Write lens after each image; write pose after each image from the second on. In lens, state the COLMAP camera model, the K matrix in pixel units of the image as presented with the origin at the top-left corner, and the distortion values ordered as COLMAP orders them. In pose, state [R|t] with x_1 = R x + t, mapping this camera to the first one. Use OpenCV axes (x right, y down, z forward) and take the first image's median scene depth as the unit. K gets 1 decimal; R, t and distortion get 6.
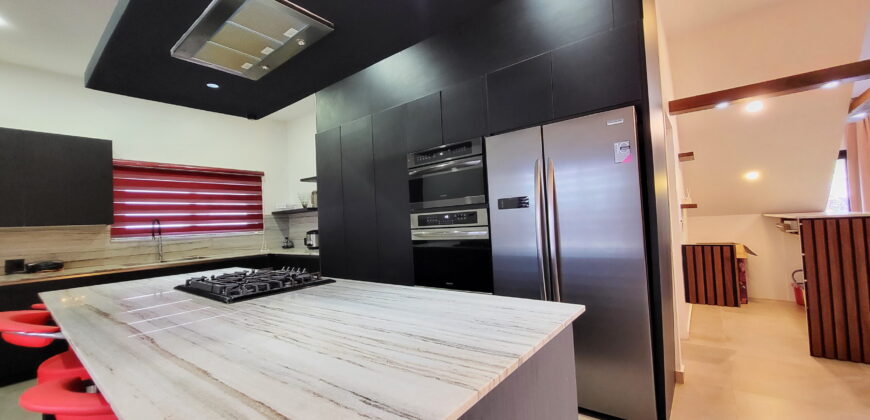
lens RADIAL K [[348.0, 0, 435.0], [0, 348.0, 210.0], [0, 0, 1]] dist [-0.000731, 0.000072]
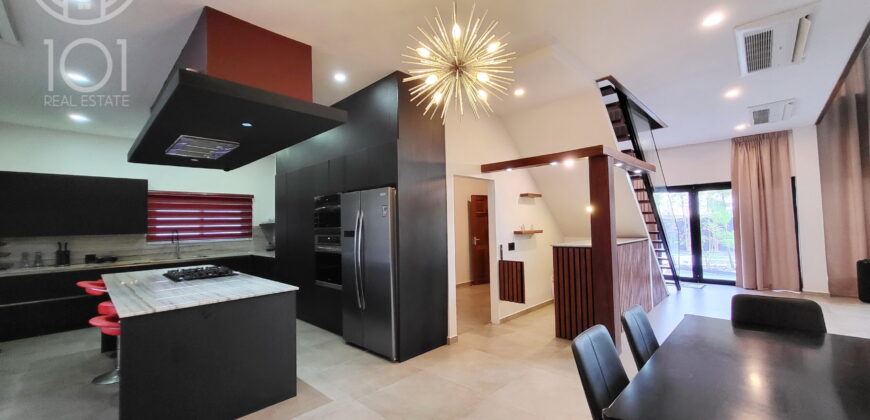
lens RADIAL K [[348.0, 0, 435.0], [0, 348.0, 210.0], [0, 0, 1]] dist [-0.000731, 0.000072]
pose [[0.994641, 0.021557, -0.101114, 0.496154], [-0.021805, 0.999761, -0.001348, -0.087600], [0.101061, 0.003546, 0.994874, -0.409326]]
